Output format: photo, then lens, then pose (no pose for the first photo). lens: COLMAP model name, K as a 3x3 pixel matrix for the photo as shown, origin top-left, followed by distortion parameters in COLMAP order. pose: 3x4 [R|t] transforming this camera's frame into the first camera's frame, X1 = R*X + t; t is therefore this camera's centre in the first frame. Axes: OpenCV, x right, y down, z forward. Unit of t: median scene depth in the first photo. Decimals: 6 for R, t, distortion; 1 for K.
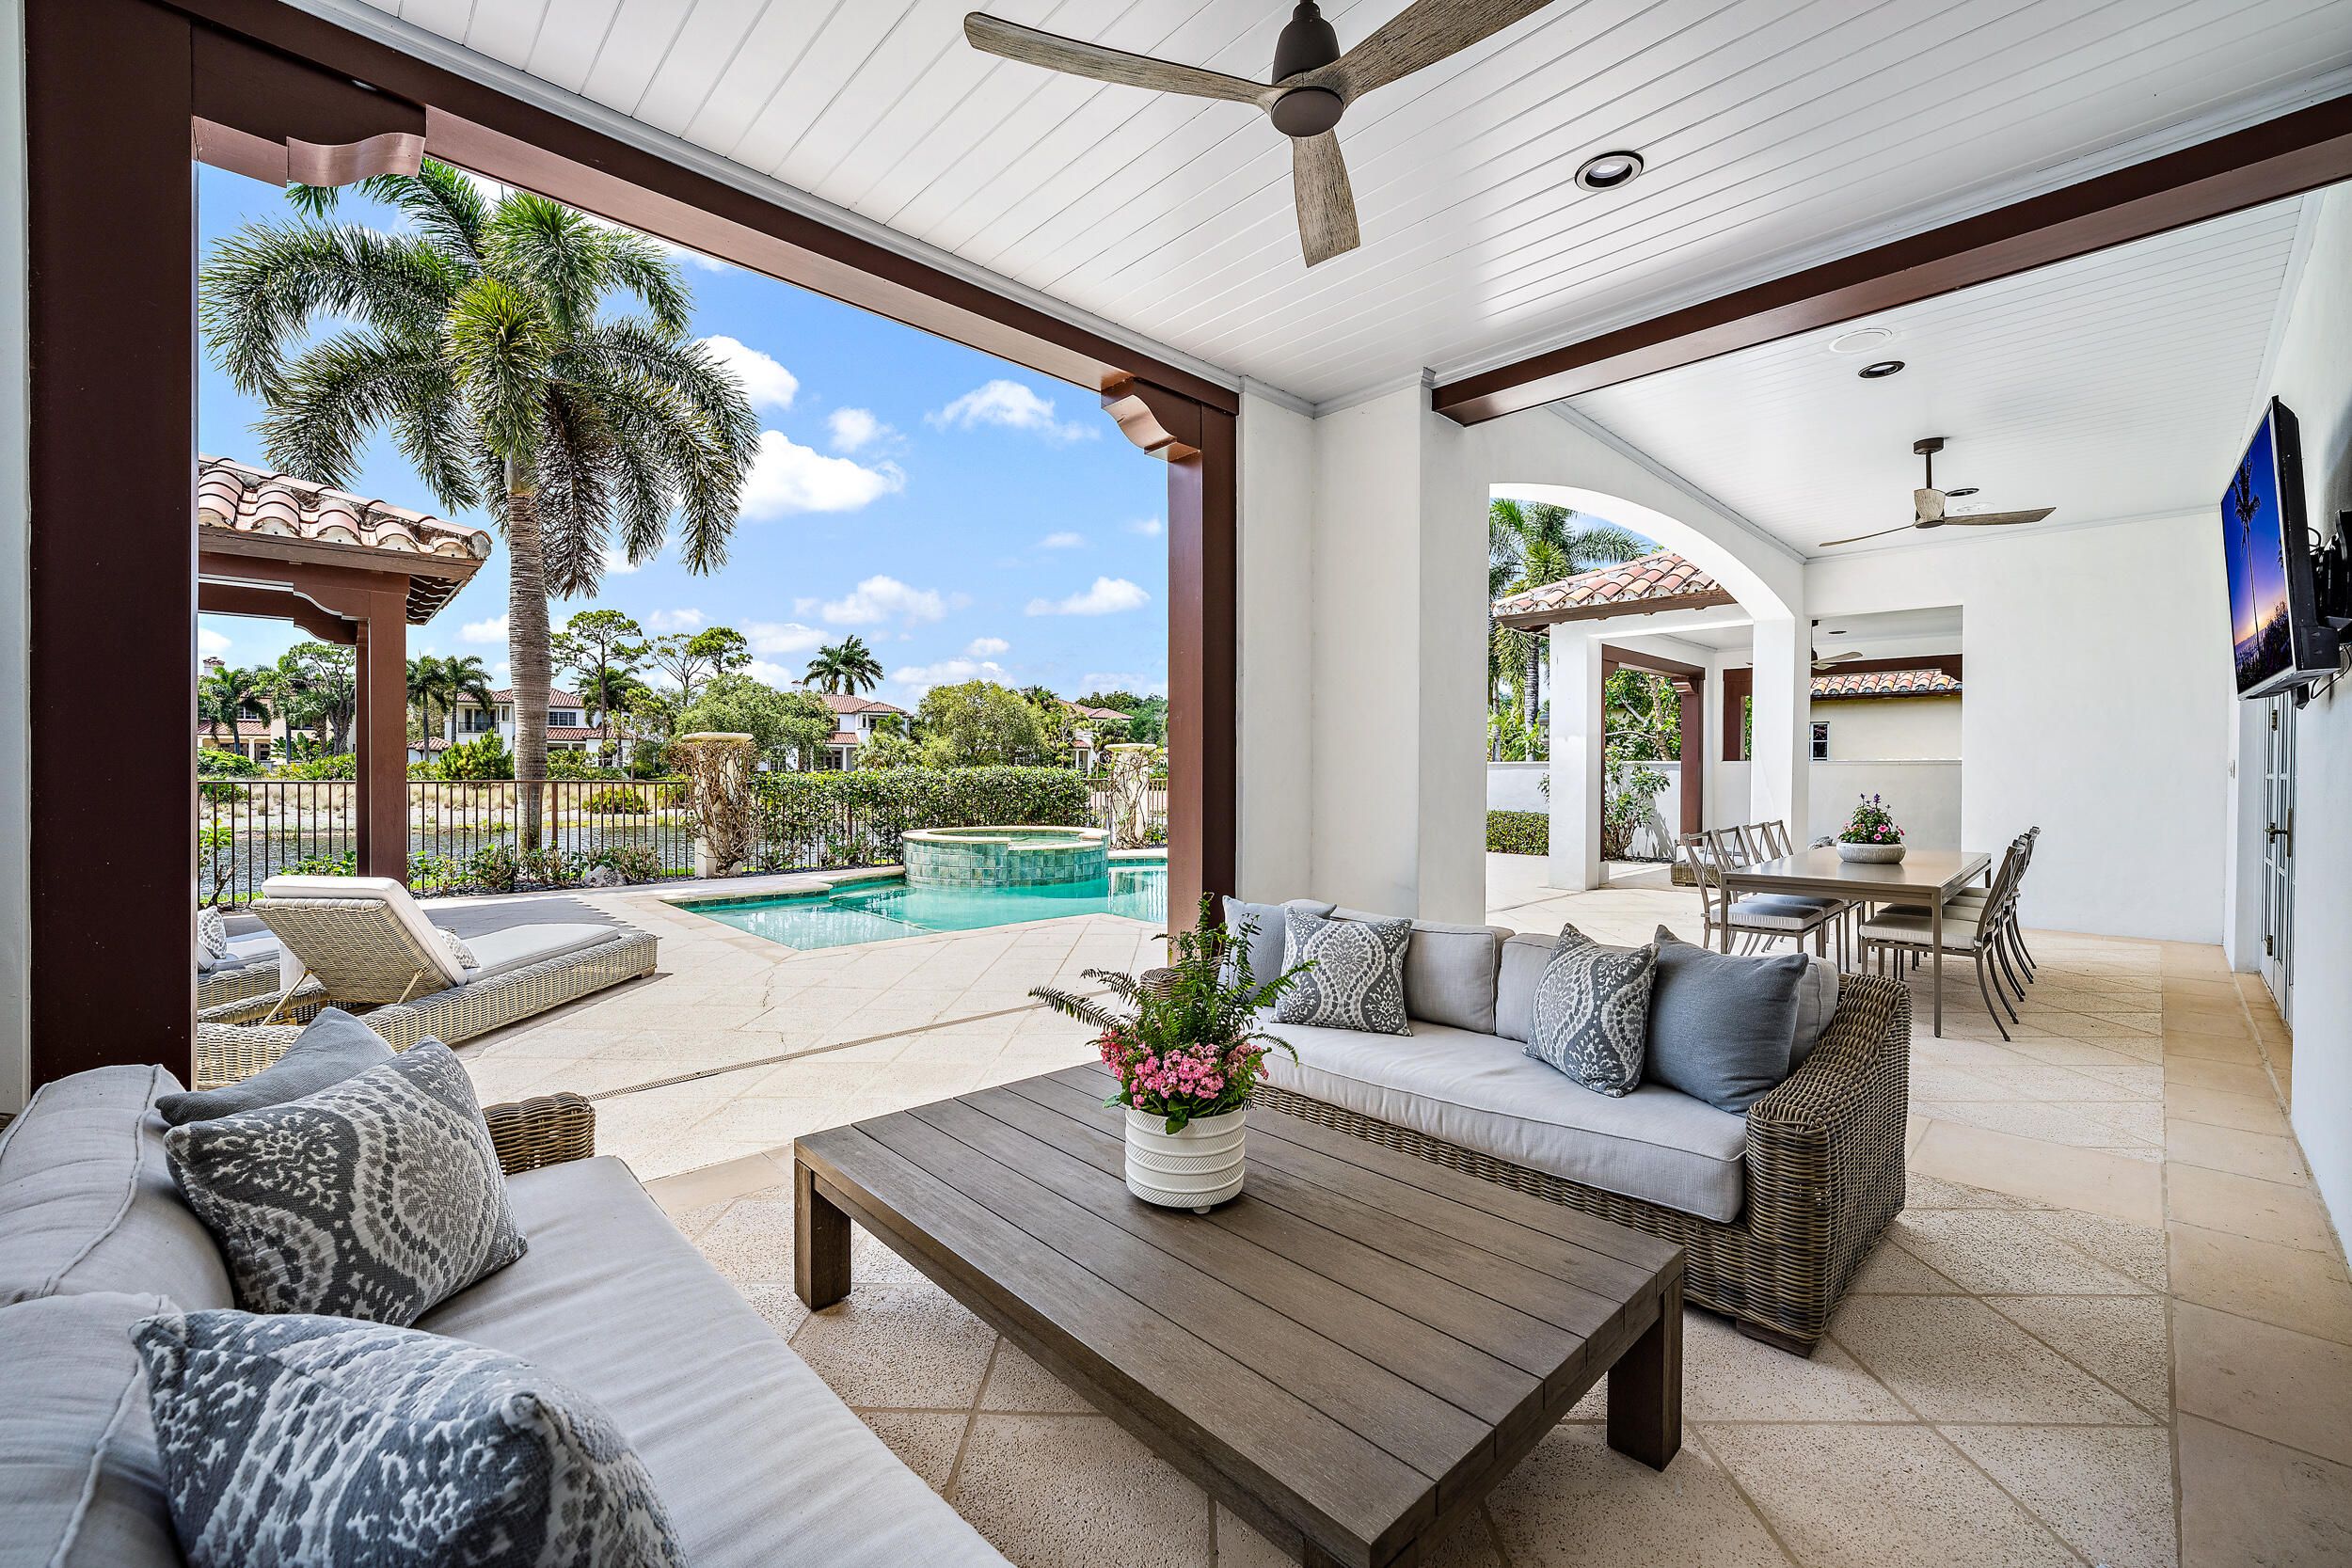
lens RADIAL K [[947.9, 0, 1176.0], [0, 947.9, 784.0], [0, 0, 1]] dist [-0.008873, 0.000038]
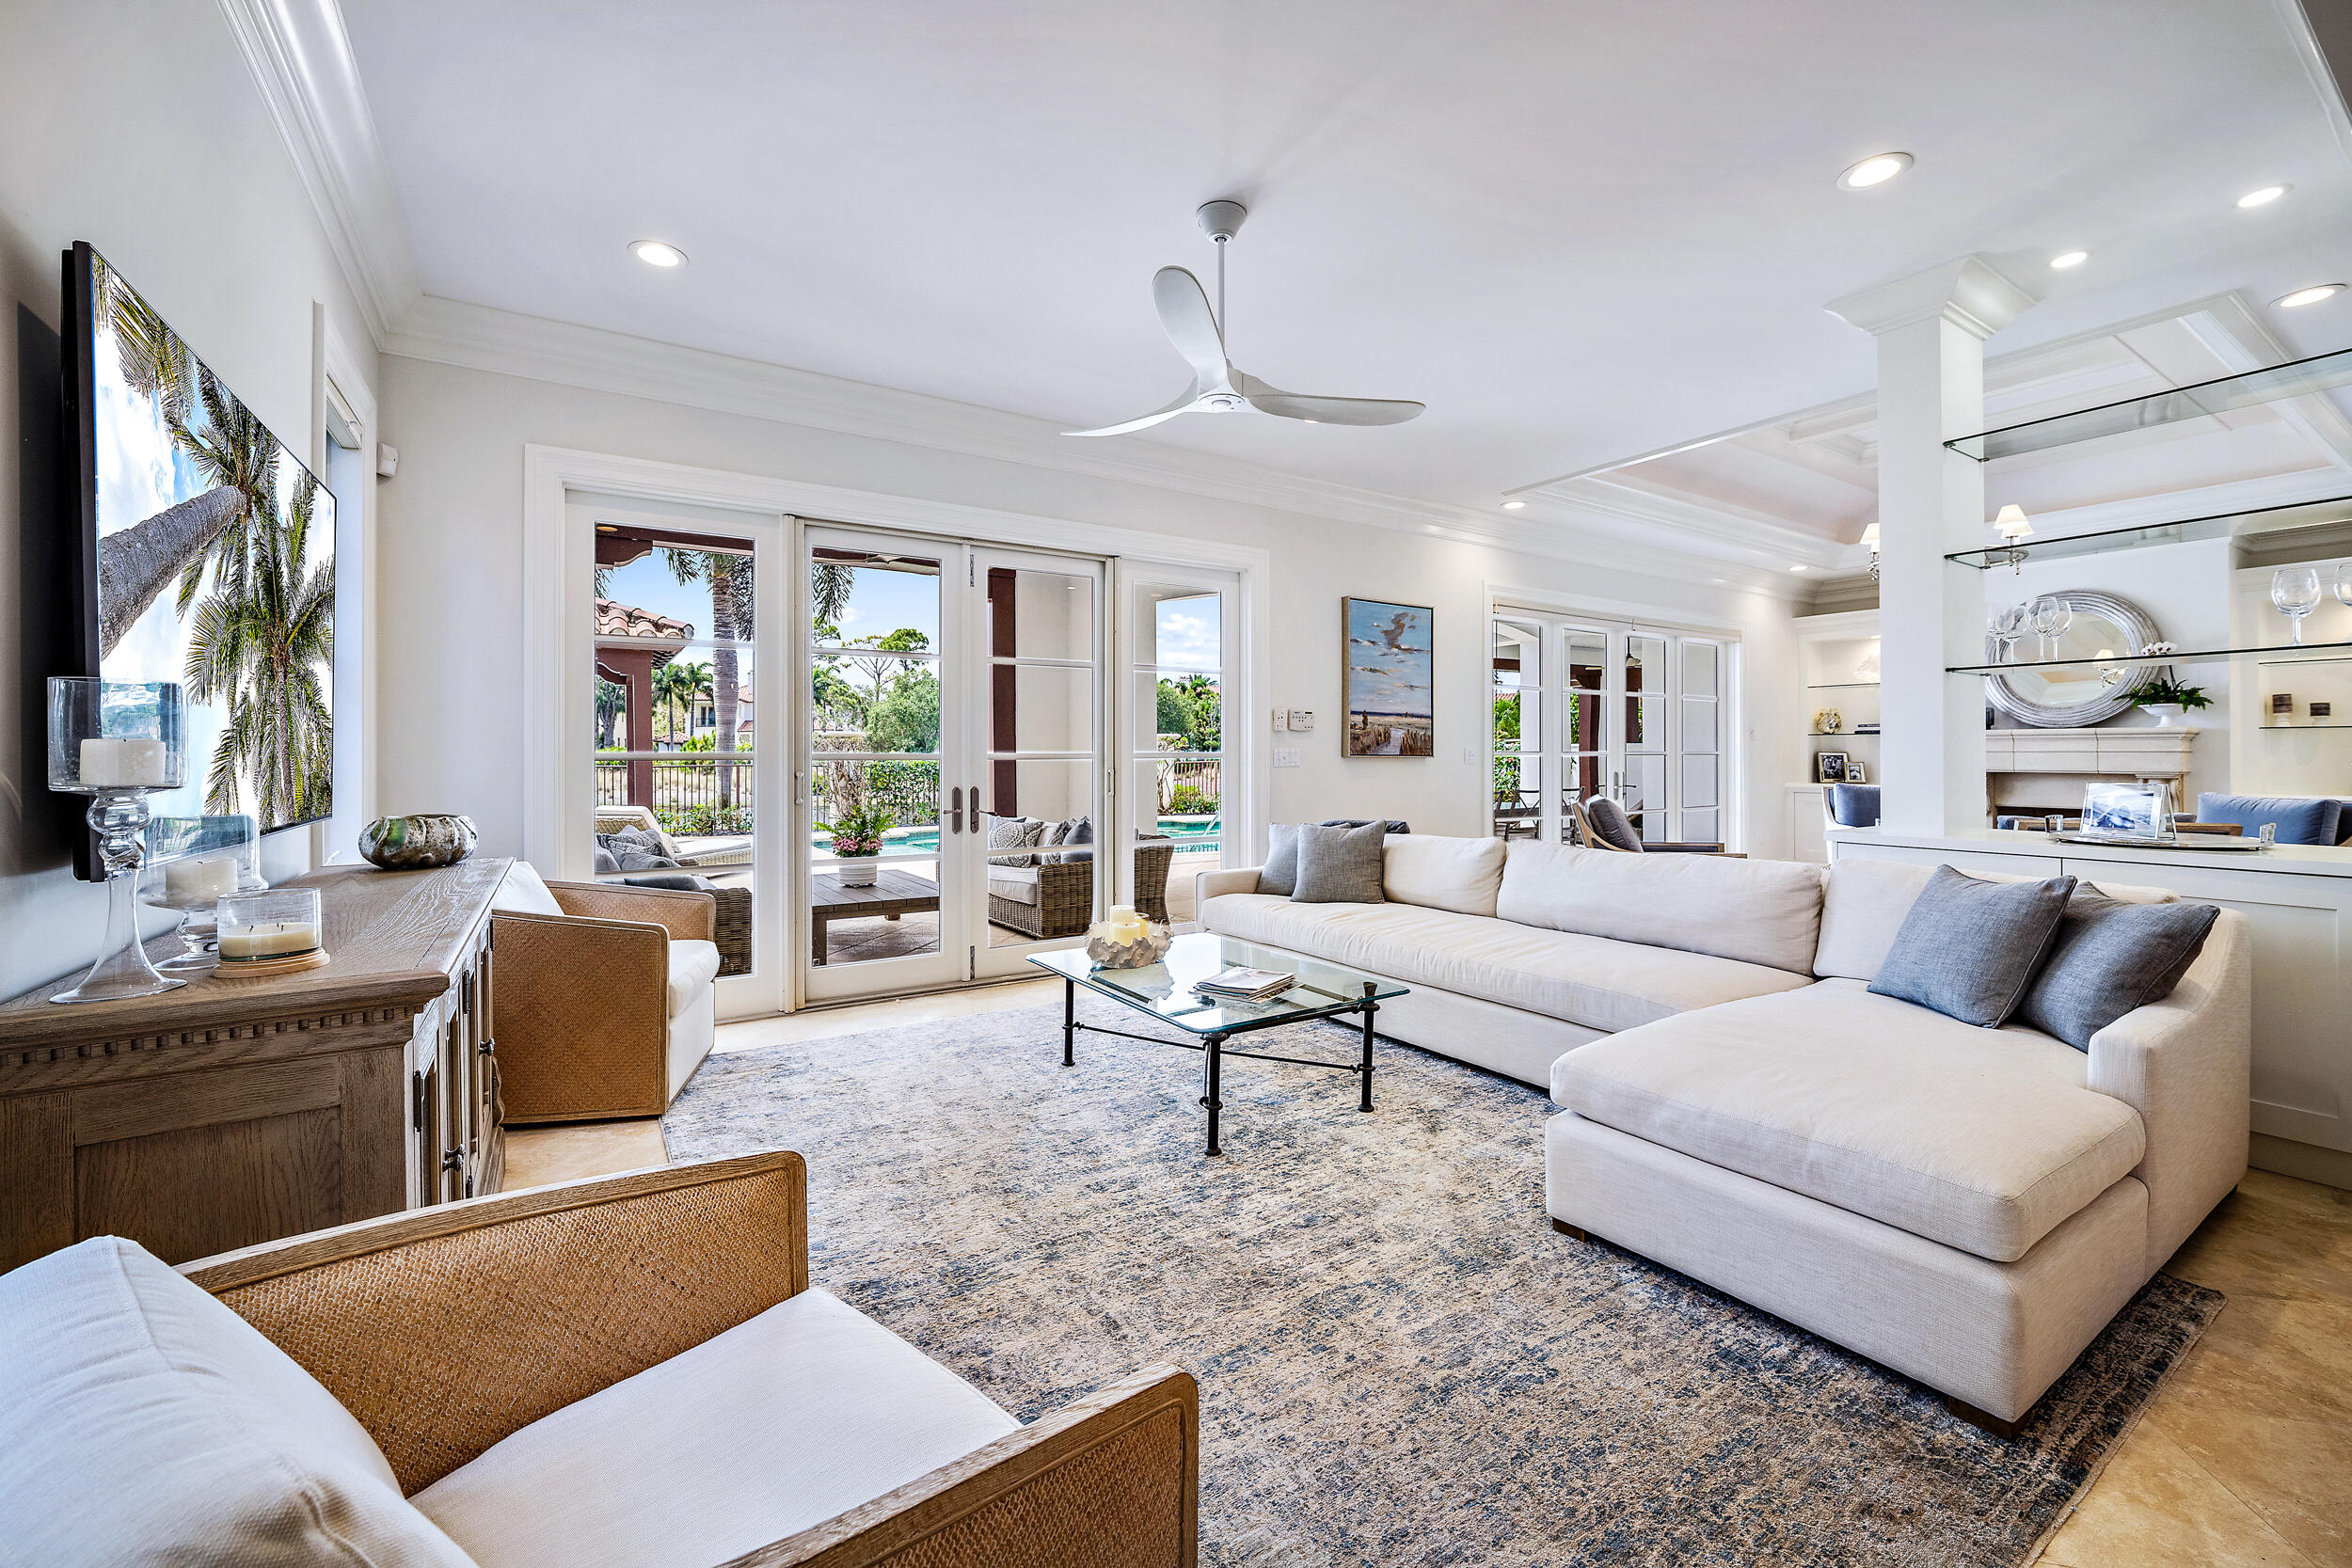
lens RADIAL K [[953.9, 0, 1173.1], [0, 953.9, 760.4], [0, 0, 1]] dist [-0.001329, 0.000291]
pose [[0.982223, -0.007598, -0.187563, 0.039943], [0.006061, 0.999943, -0.008765, 0.000952], [0.187619, 0.007472, 0.982213, -0.047772]]
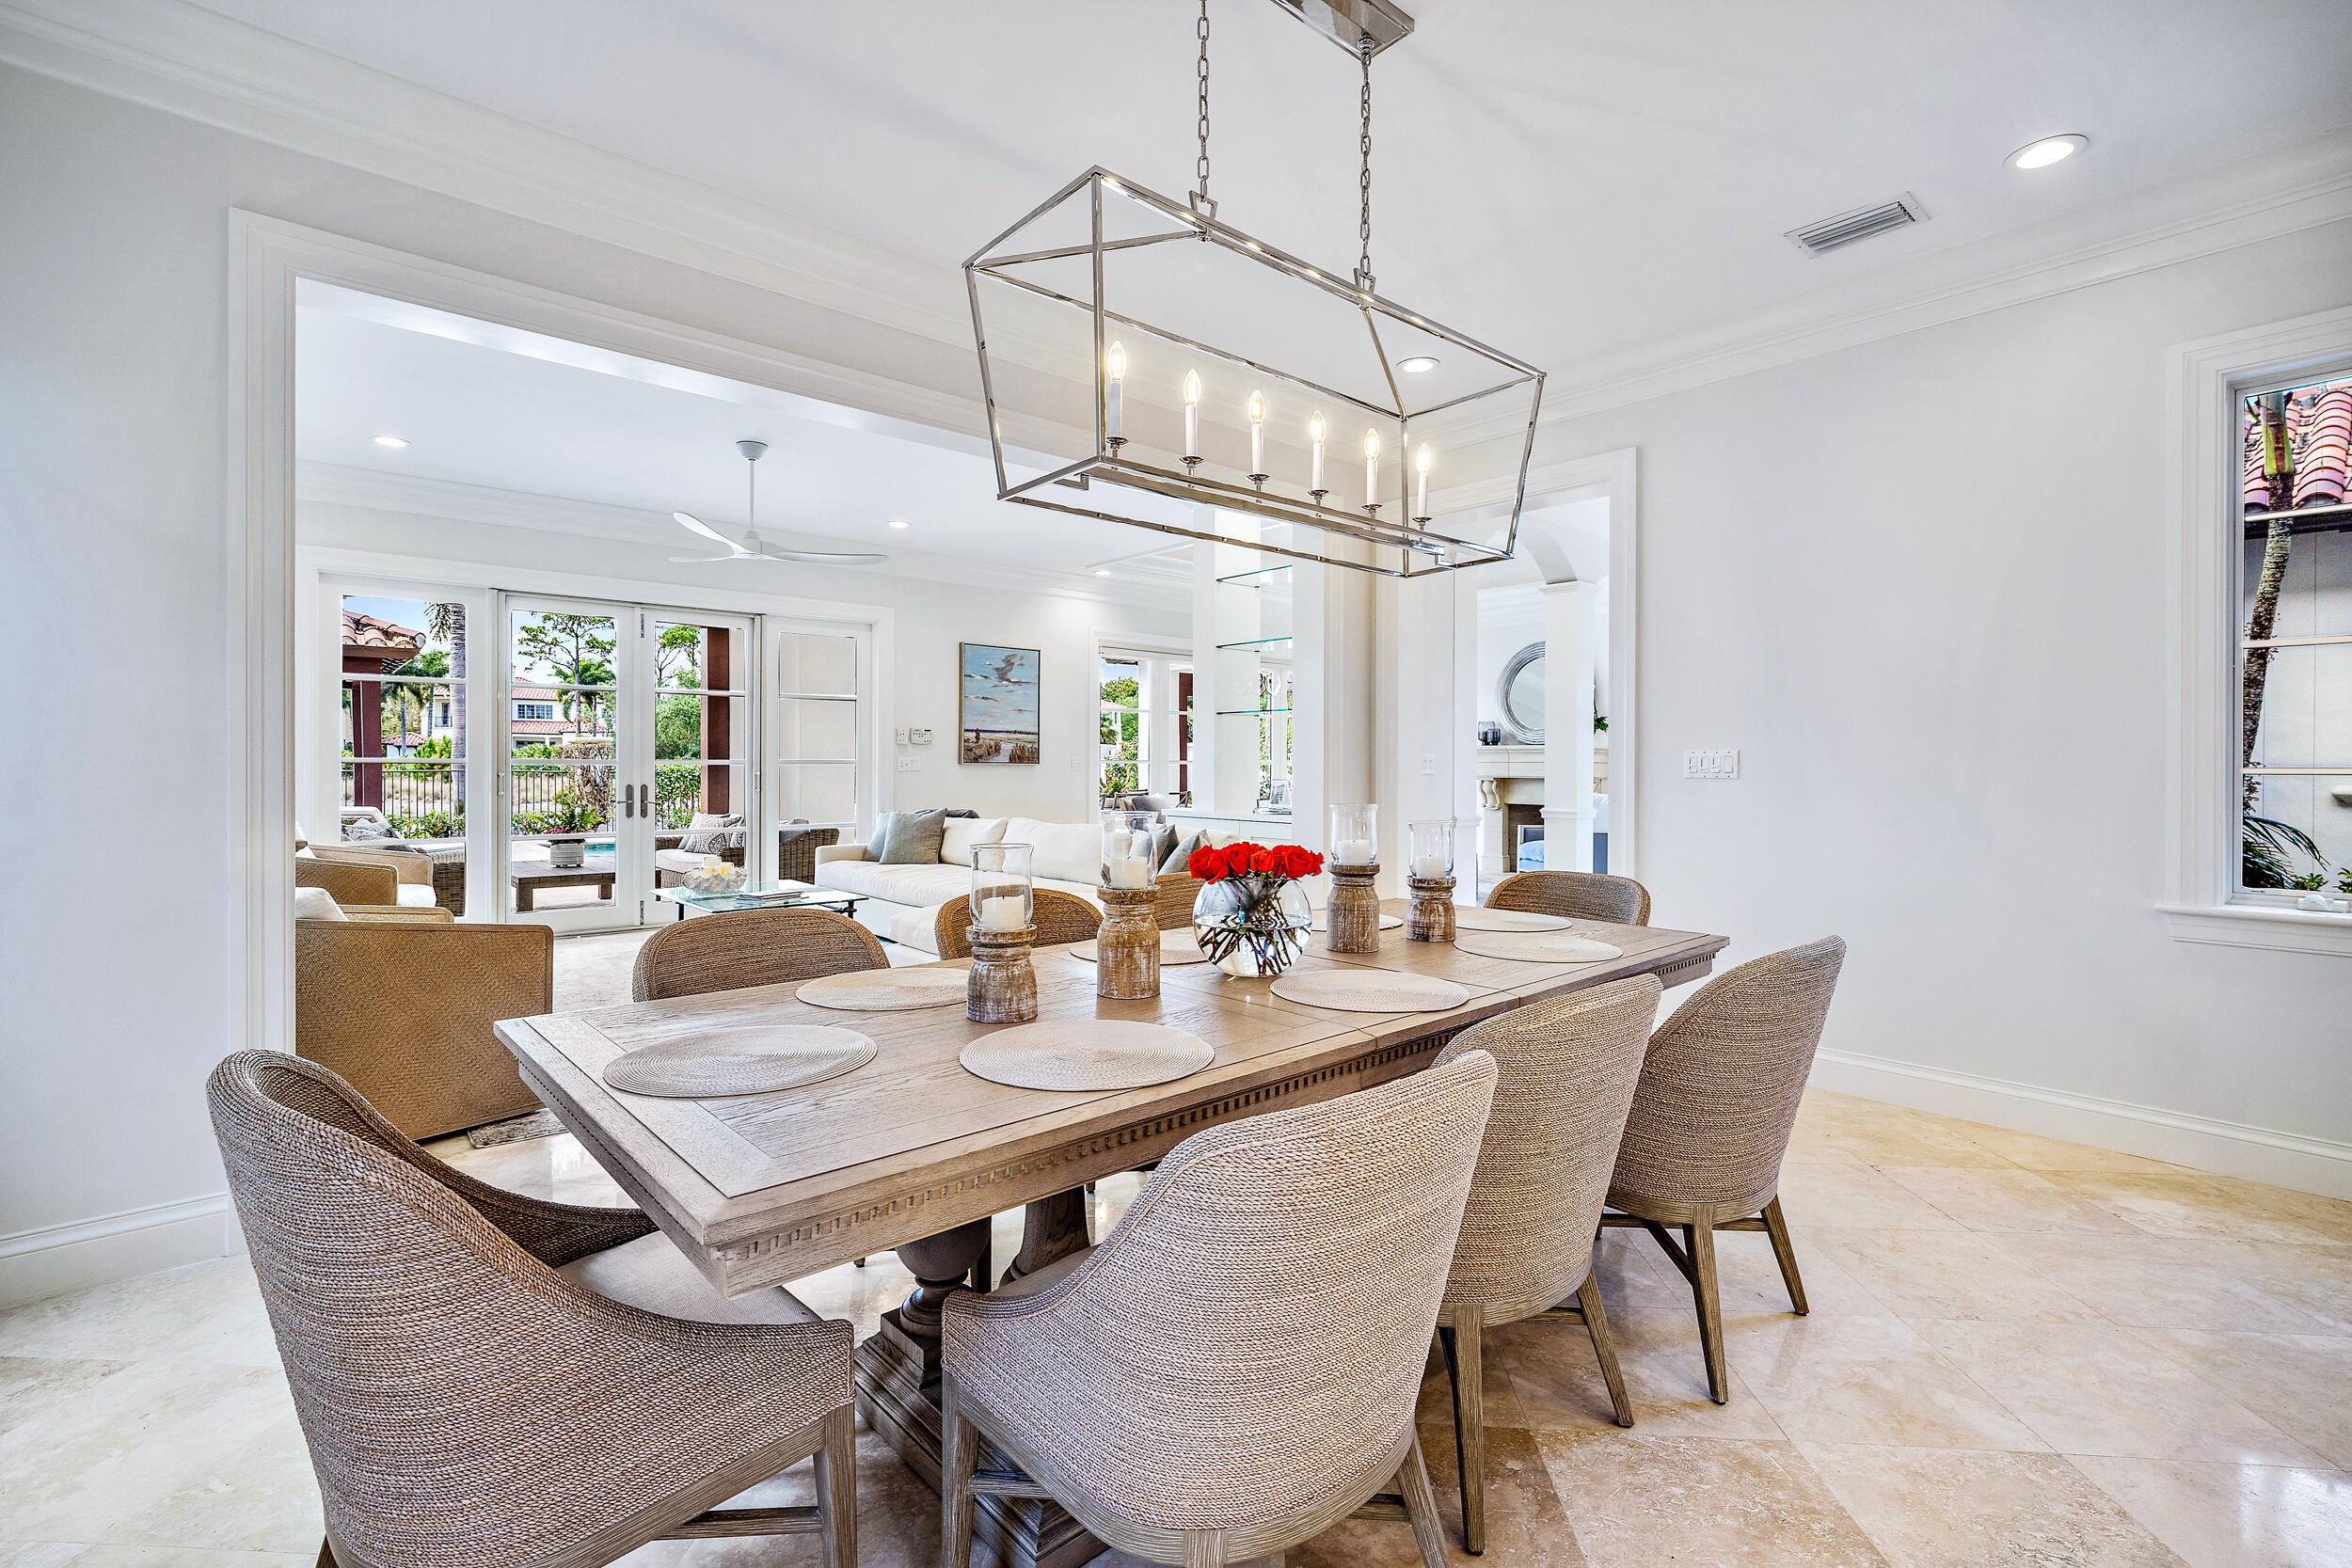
lens RADIAL K [[1051.9, 0, 1173.5], [0, 1051.9, 777.9], [0, 0, 1]] dist [-0.002924, 0.000110]
pose [[0.999161, -0.003650, -0.040782, 0.064840], [0.003670, 0.999993, 0.000412, 0.001579], [0.040780, -0.000561, 0.999168, -0.078675]]
